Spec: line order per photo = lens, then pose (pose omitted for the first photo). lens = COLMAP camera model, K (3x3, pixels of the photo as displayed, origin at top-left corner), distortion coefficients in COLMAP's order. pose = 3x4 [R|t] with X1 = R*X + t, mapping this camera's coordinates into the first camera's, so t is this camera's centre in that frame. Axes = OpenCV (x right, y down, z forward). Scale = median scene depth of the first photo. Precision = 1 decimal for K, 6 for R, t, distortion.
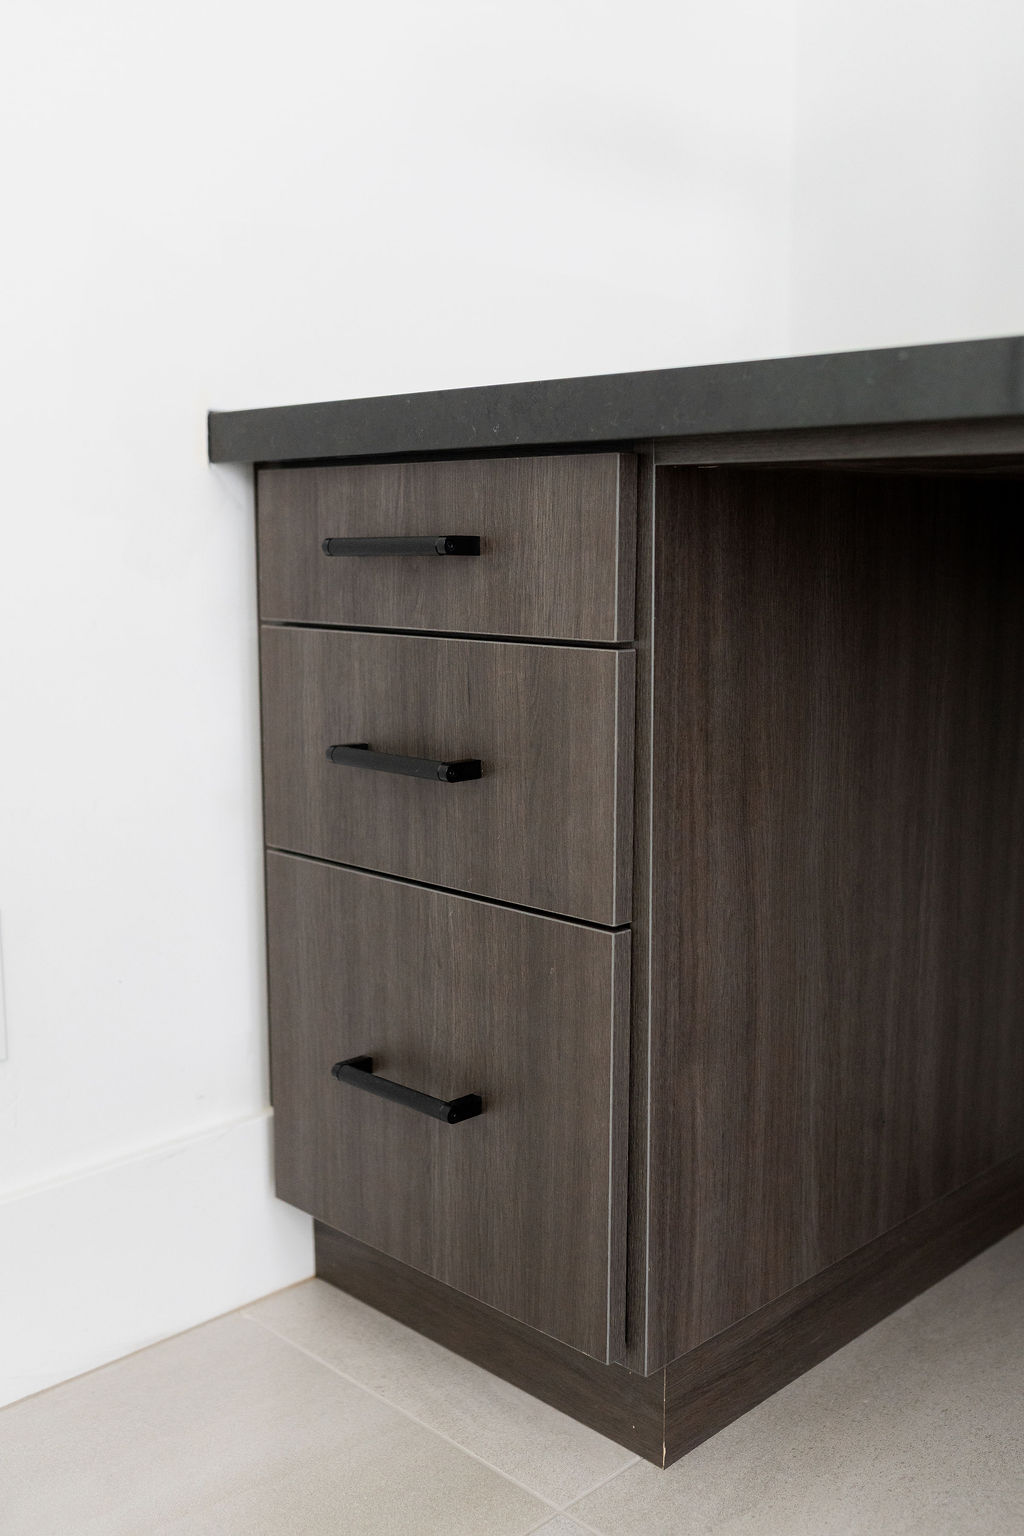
lens RADIAL K [[1491.1, 0, 510.9], [0, 1491.1, 764.3], [0, 0, 1]] dist [-0.004454, 0.000000]
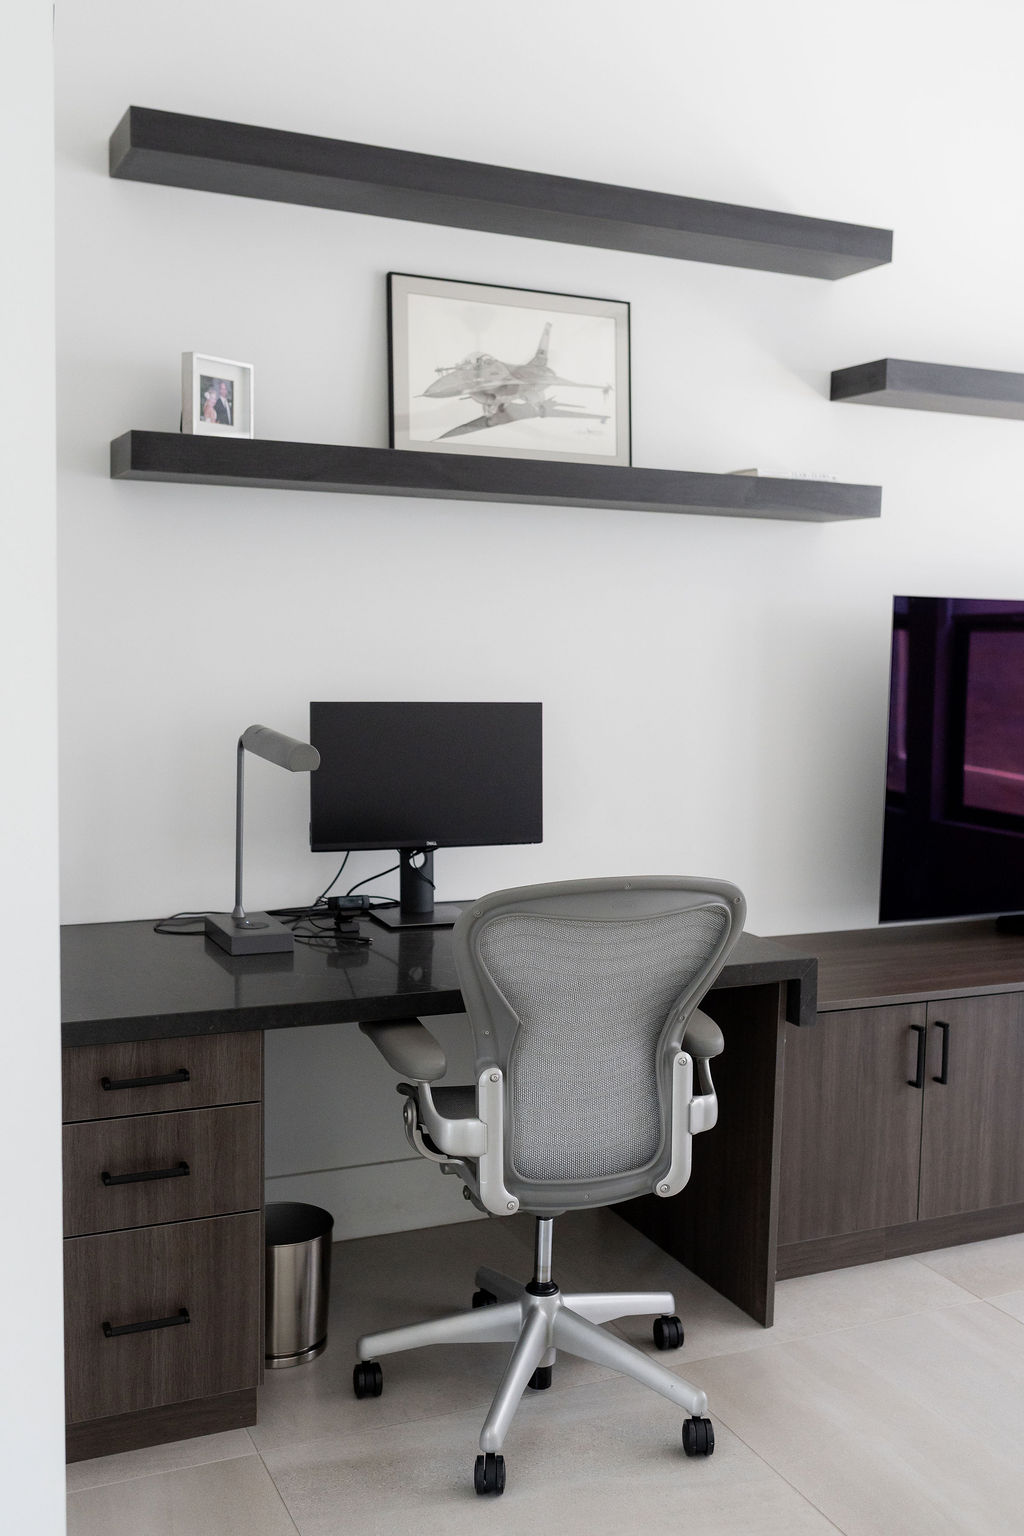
lens RADIAL K [[1491.1, 0, 511.5], [0, 1491.1, 765.6], [0, 0, 1]] dist [-0.004454, 0.000000]
pose [[0.354246, -0.078821, 0.931825, -1.884202], [0.123348, 0.991674, 0.036991, -0.614526], [-0.926982, 0.101835, 0.361019, -0.357488]]
